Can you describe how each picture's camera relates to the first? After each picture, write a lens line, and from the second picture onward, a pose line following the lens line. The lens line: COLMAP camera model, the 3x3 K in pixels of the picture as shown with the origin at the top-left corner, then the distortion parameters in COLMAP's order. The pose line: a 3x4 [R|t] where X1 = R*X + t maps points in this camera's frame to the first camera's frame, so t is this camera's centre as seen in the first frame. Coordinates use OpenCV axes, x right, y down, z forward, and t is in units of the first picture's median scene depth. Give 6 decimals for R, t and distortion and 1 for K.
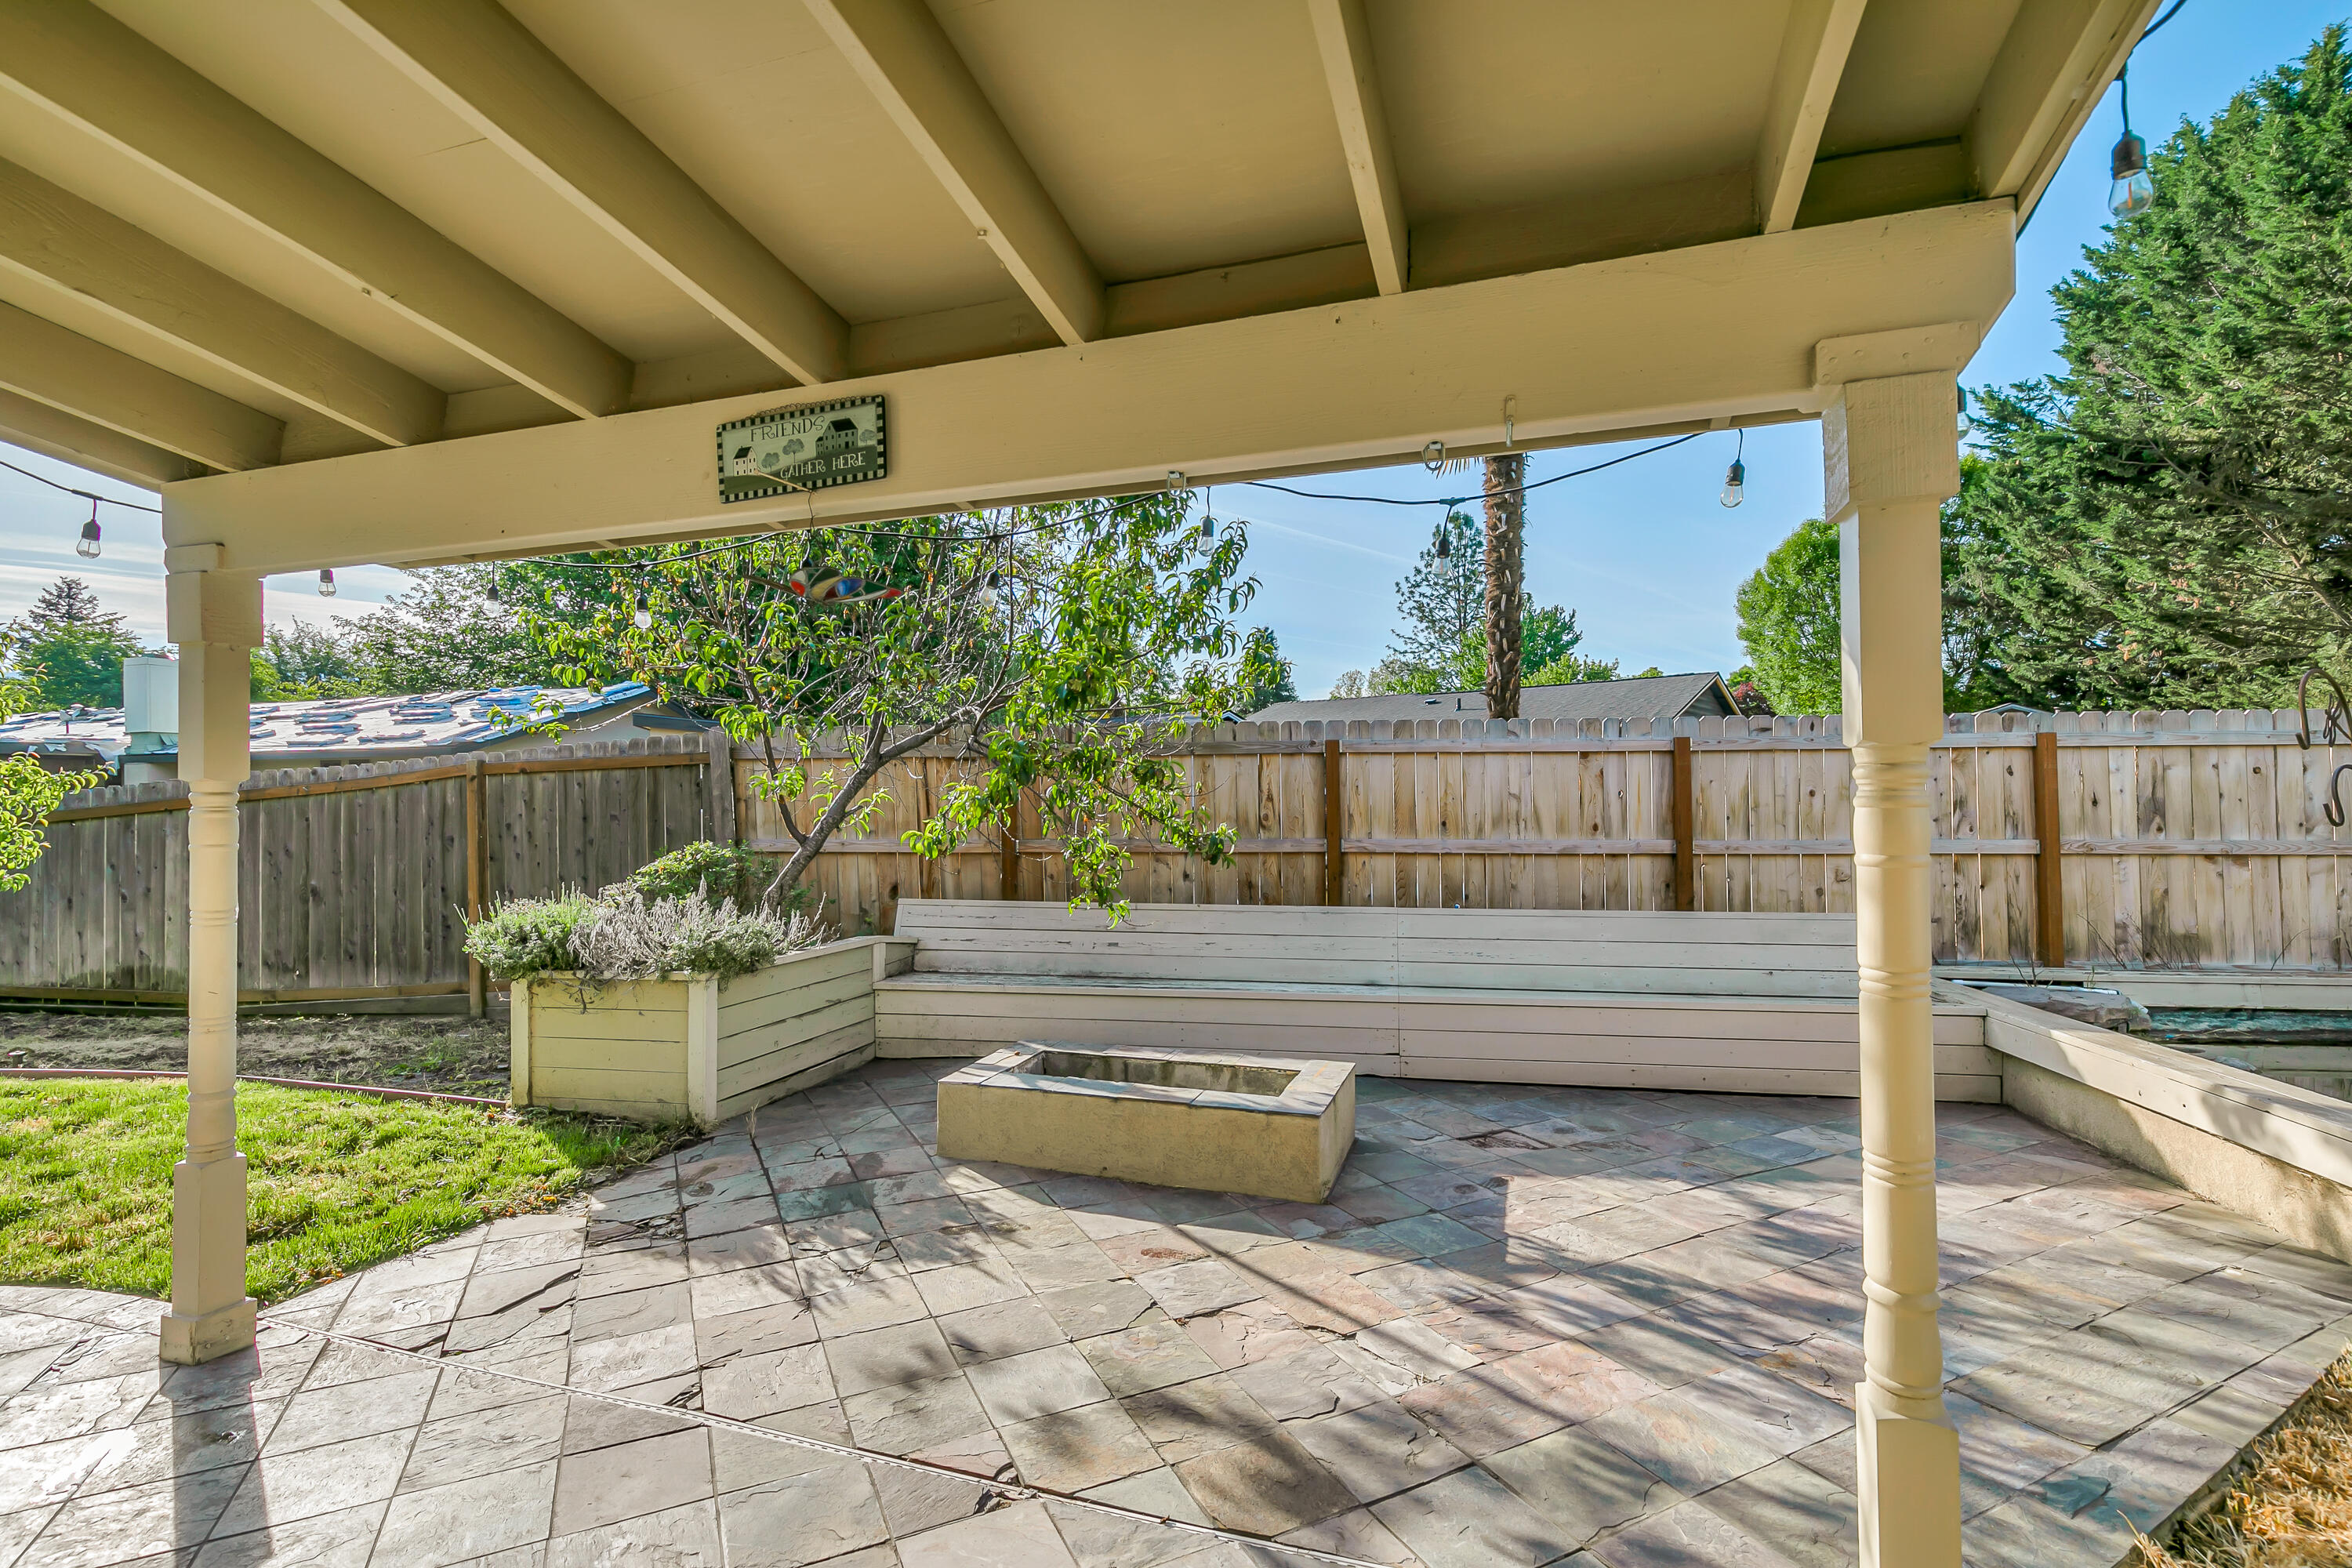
lens RADIAL K [[1078.4, 0, 1176.8], [0, 1078.4, 786.7], [0, 0, 1]] dist [0.005529, 0.000736]
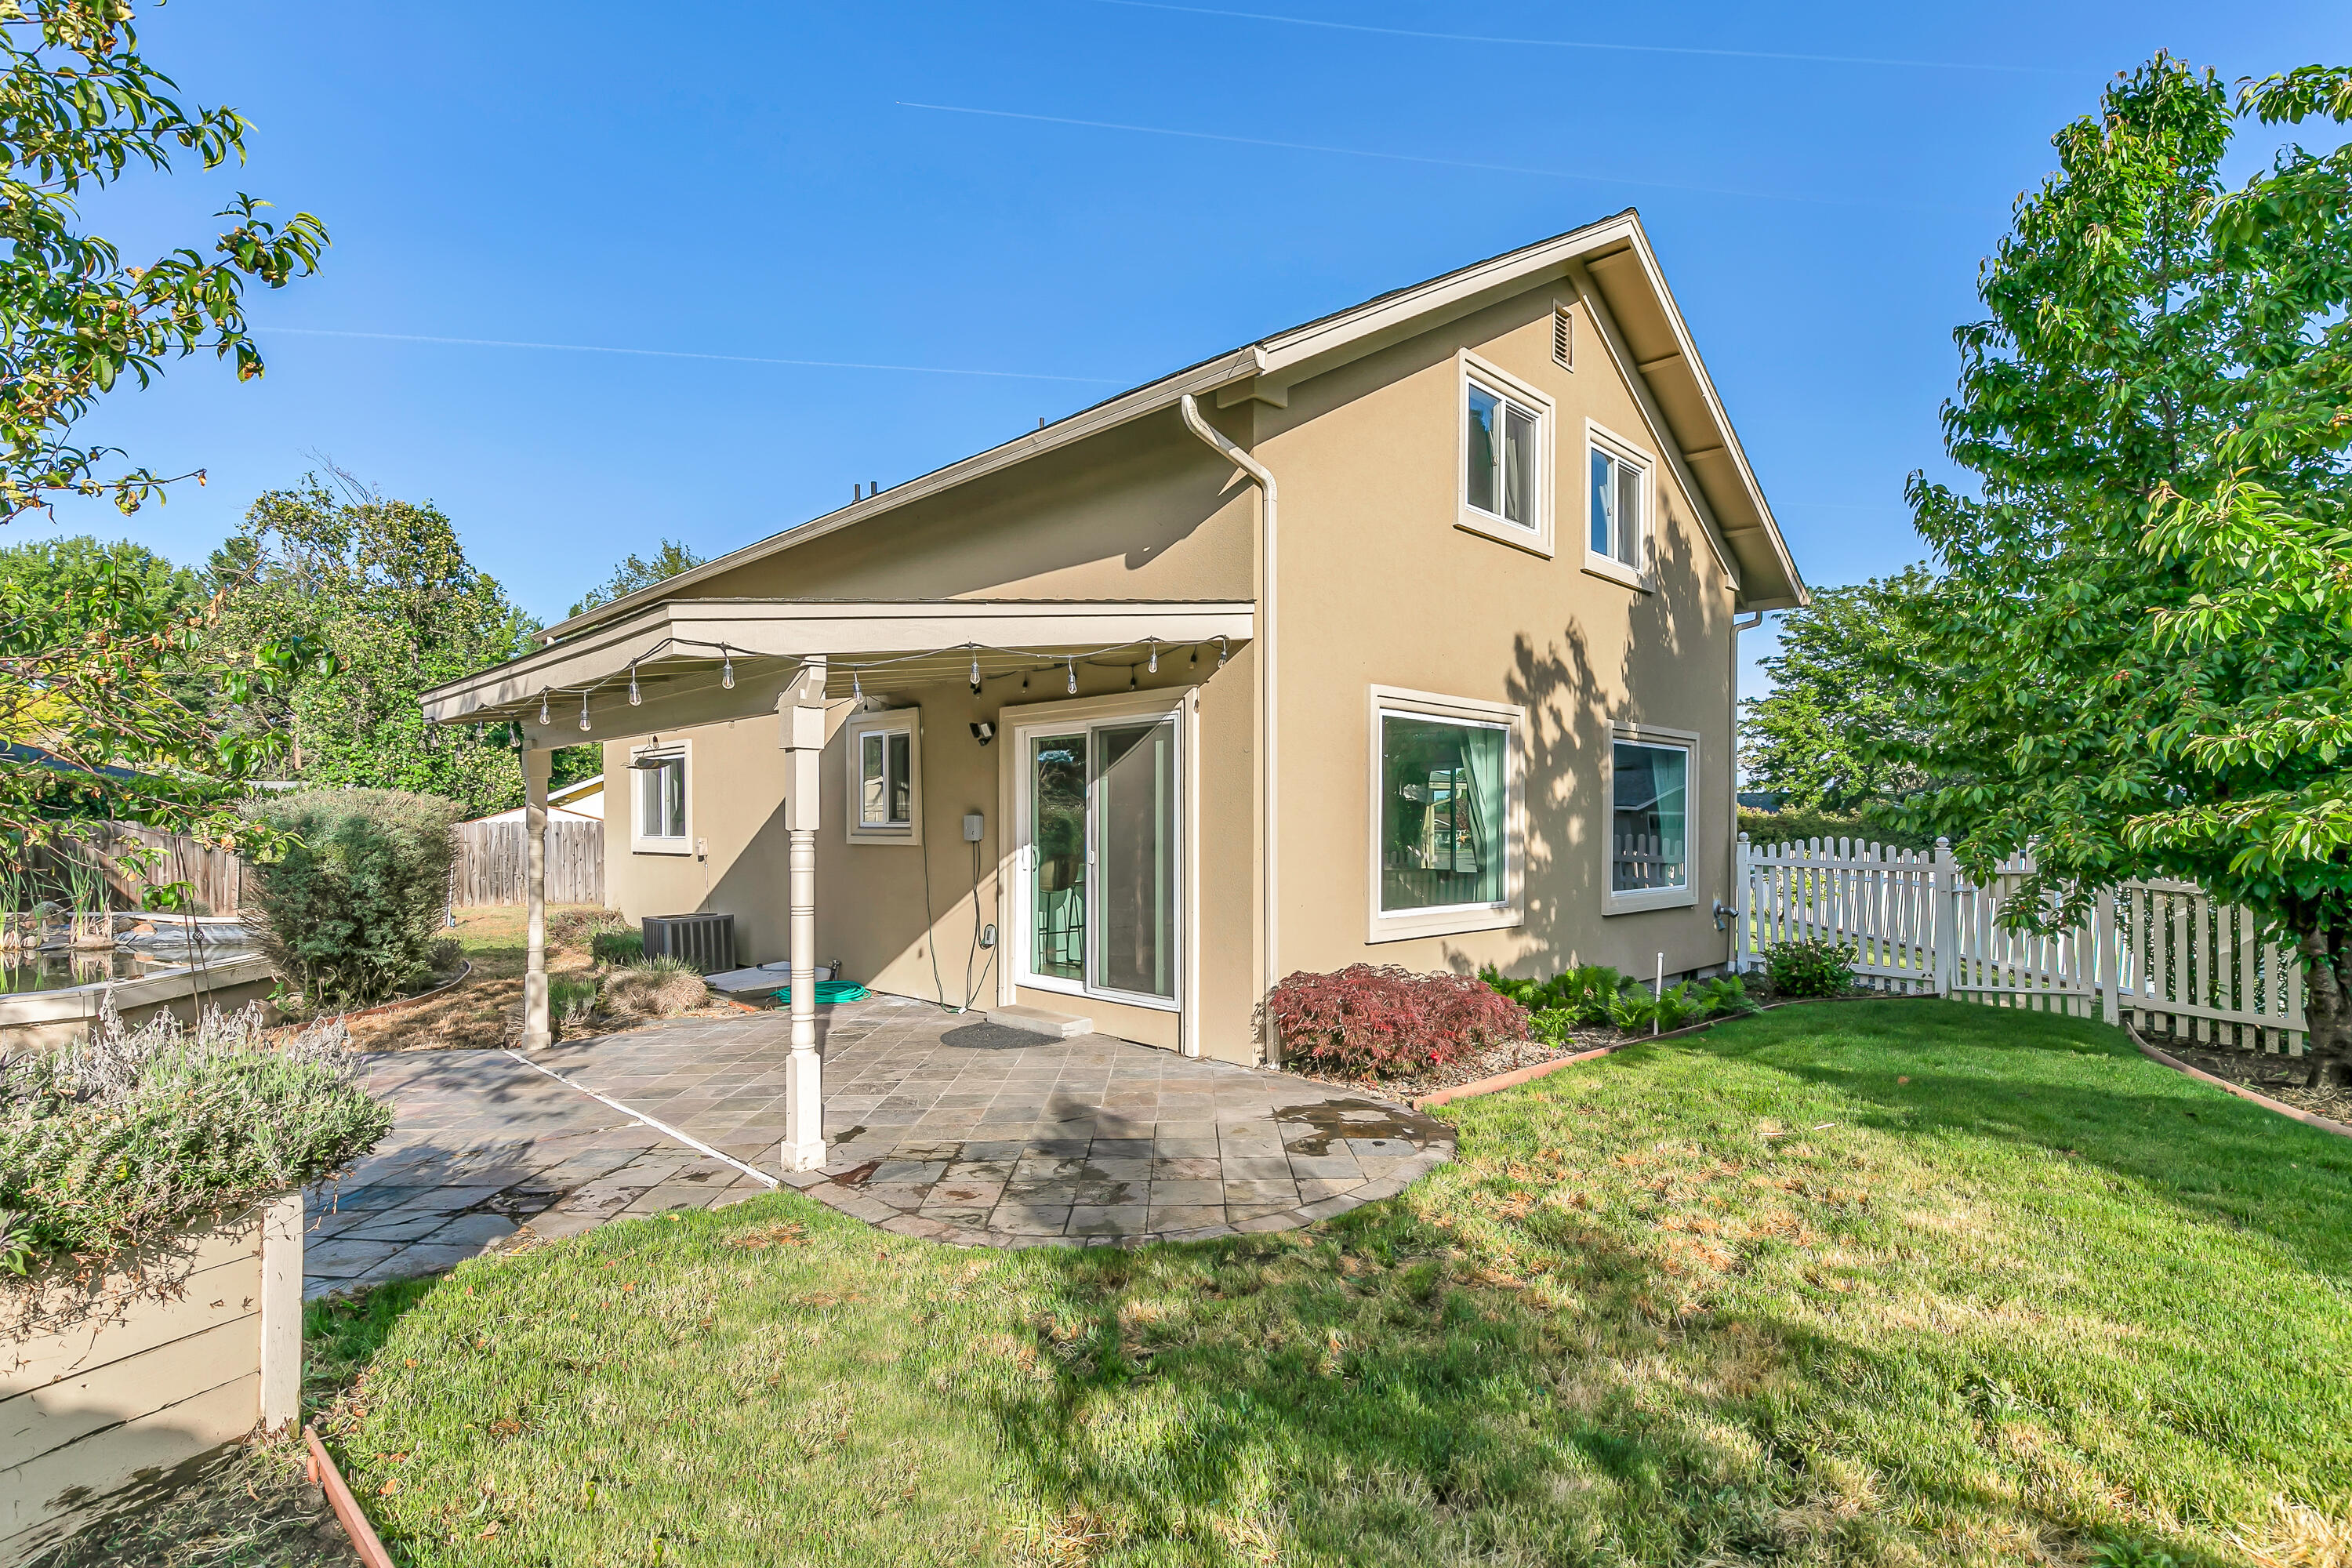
lens RADIAL K [[1085.2, 0, 1178.2], [0, 1085.2, 828.8], [0, 0, 1]] dist [0.000086, -0.000244]
pose [[-0.900959, 0.006695, 0.433852, -0.928245], [0.001950, 0.999933, -0.011381, 0.004688], [-0.433899, -0.009408, -0.900912, 0.975567]]
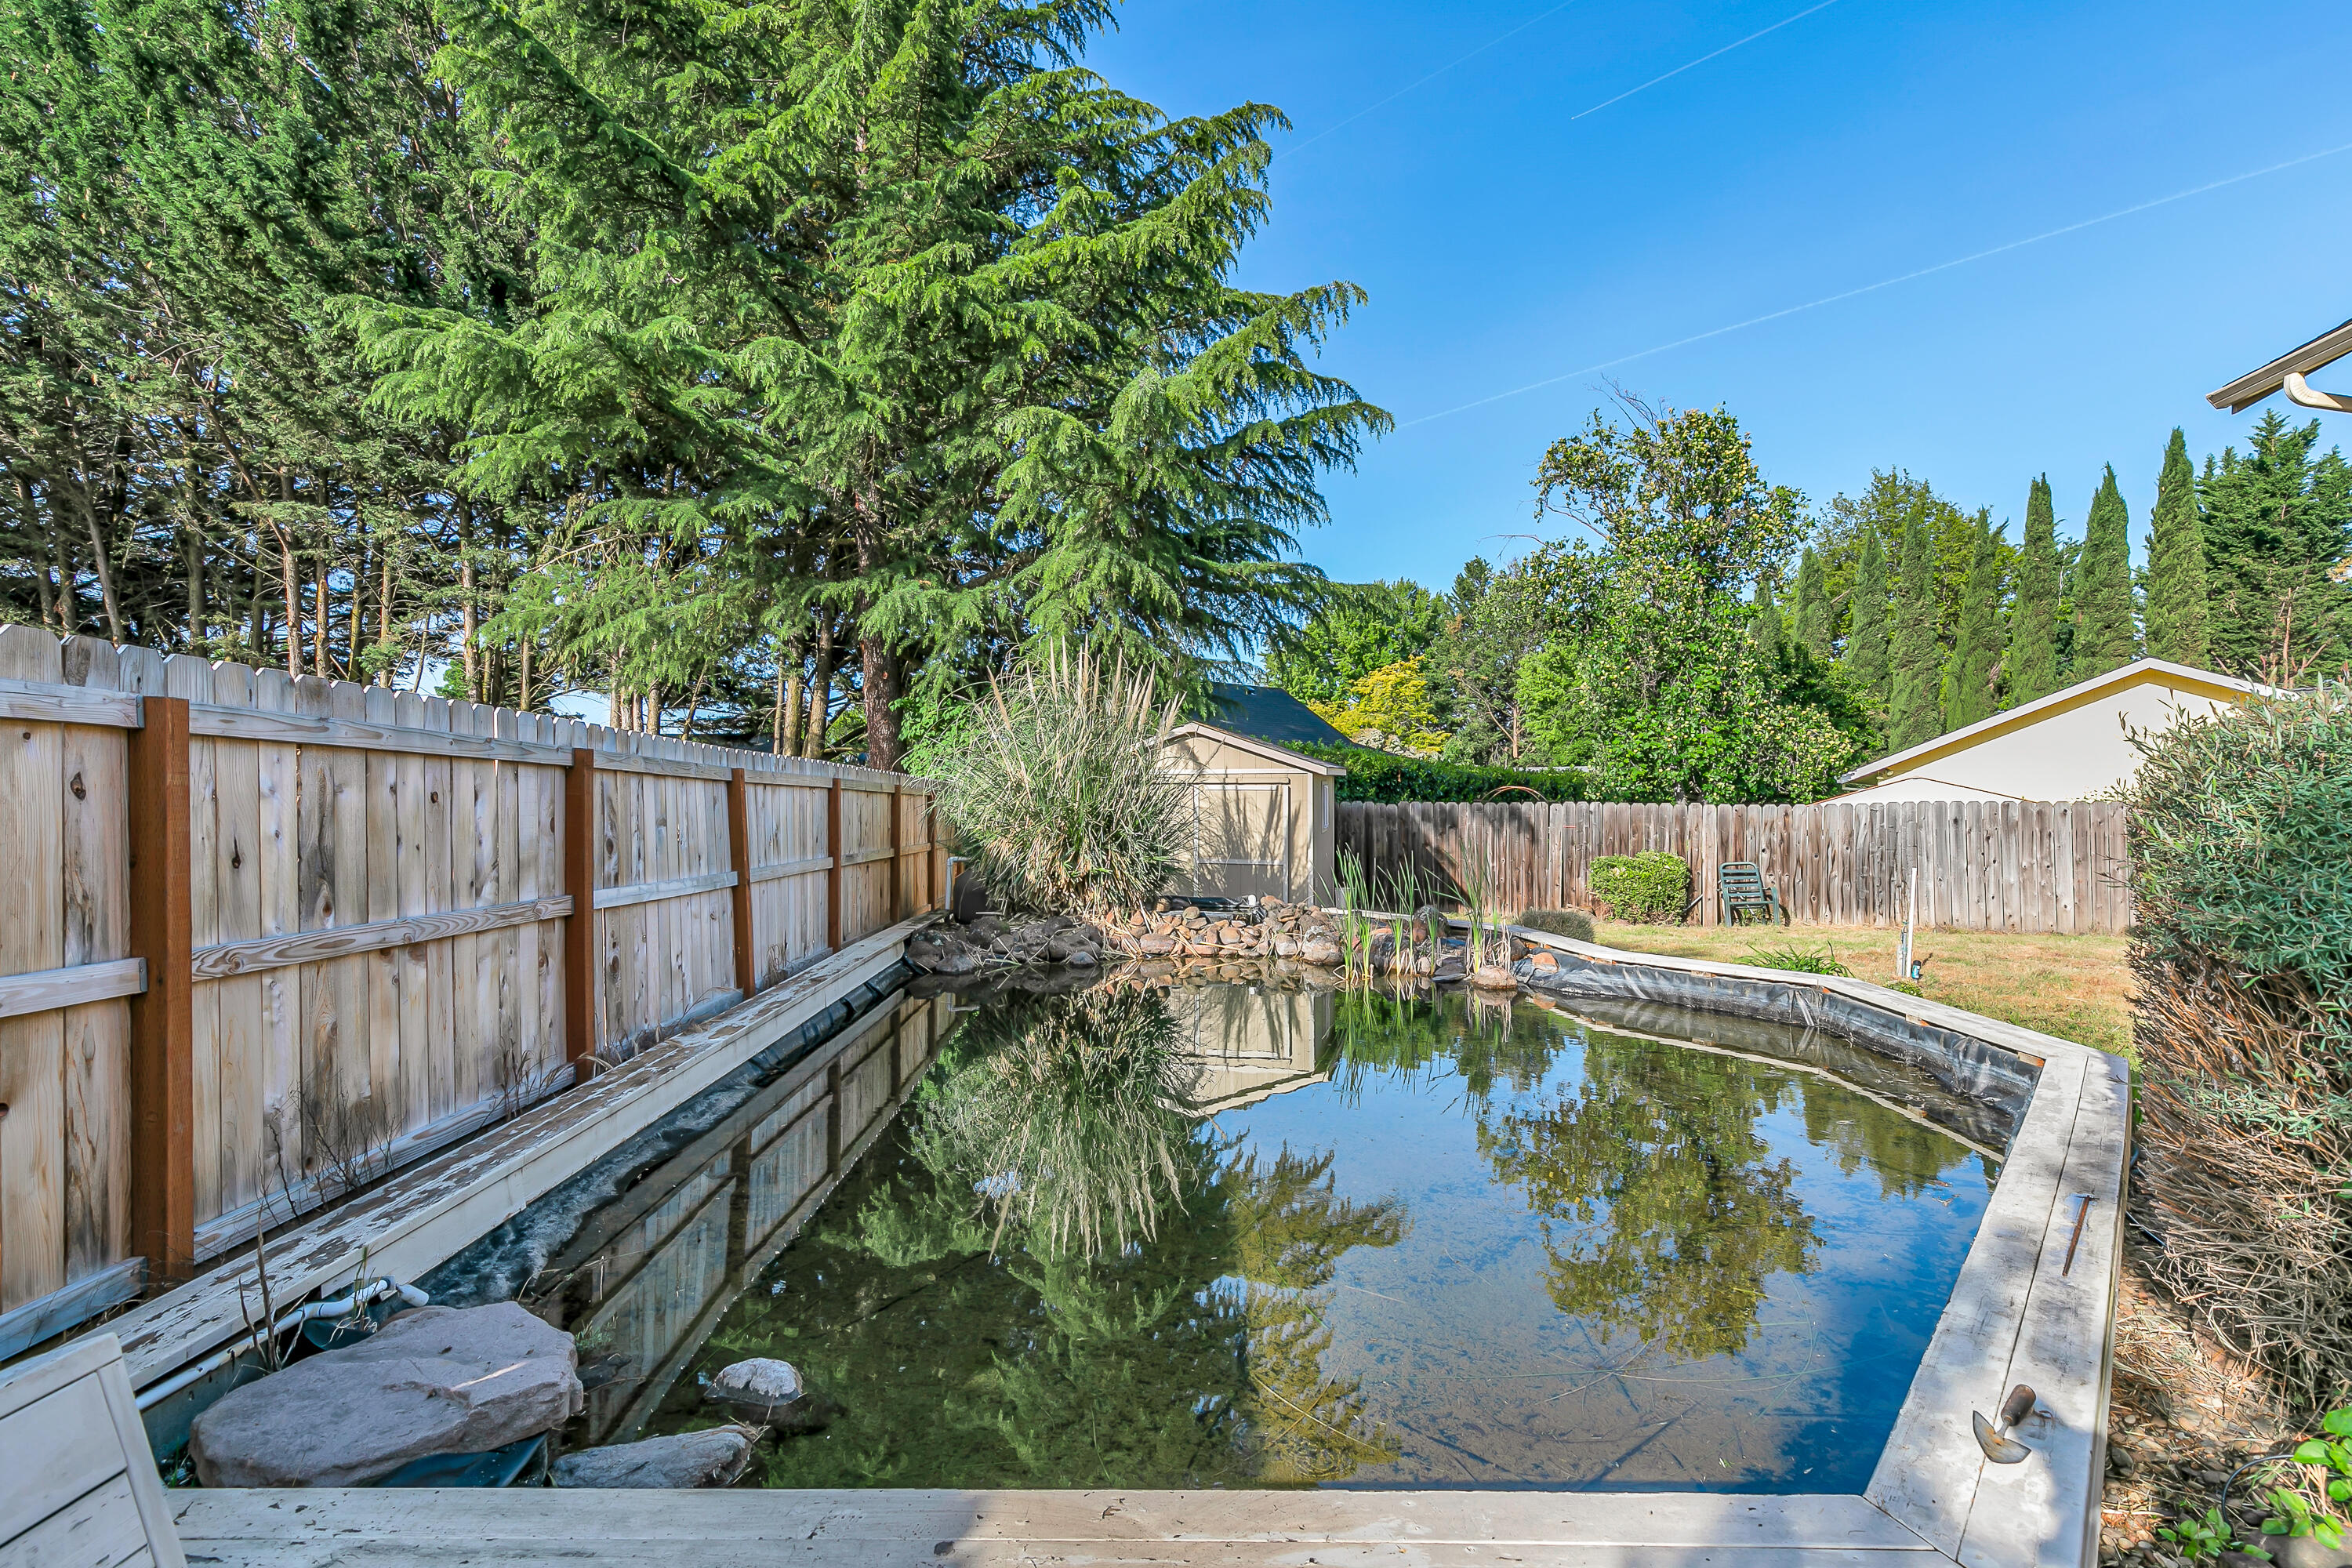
lens RADIAL K [[1110.1, 0, 1175.8], [0, 1110.1, 795.0], [0, 0, 1]] dist [0.003526, 0.000600]
pose [[-0.159854, 0.020140, 0.986935, 0.320314], [-0.010547, 0.999700, -0.022109, -0.007167], [-0.987084, -0.013943, -0.159593, 0.687657]]
